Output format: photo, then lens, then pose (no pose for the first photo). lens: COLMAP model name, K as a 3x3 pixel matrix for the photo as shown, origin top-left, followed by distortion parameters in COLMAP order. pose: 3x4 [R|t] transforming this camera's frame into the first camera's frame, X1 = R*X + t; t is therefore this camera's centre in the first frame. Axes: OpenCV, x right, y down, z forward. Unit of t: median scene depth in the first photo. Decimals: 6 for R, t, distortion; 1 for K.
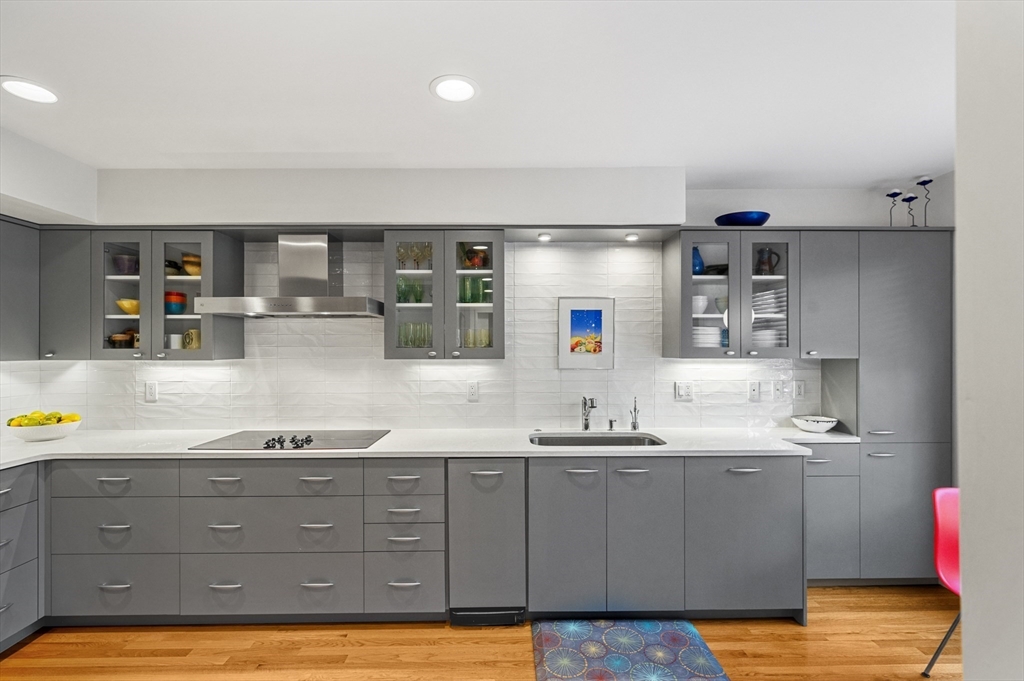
lens RADIAL K [[463.9, 0, 510.0], [0, 463.9, 346.9], [0, 0, 1]] dist [0.002706, 0.001114]
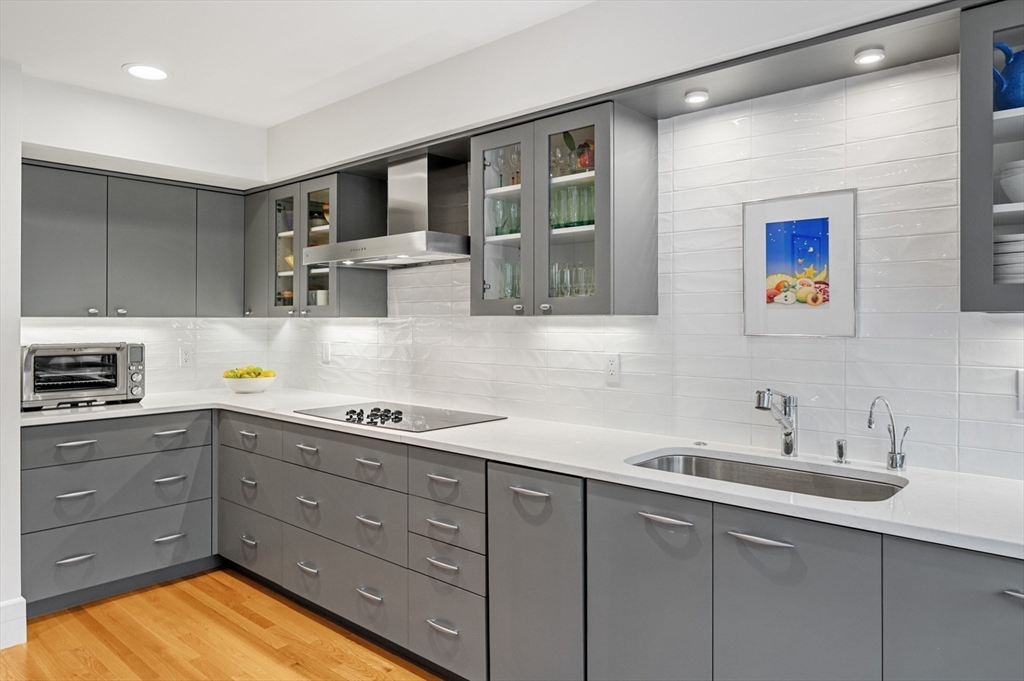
lens RADIAL K [[680.7, 0, 512.2], [0, 680.7, 316.5], [0, 0, 1]] dist [0.011985, -0.003490]
pose [[0.735484, -0.002246, -0.677538, 0.486547], [0.004148, 0.999991, 0.001188, 0.025831], [0.677529, -0.003685, 0.735487, 0.258153]]
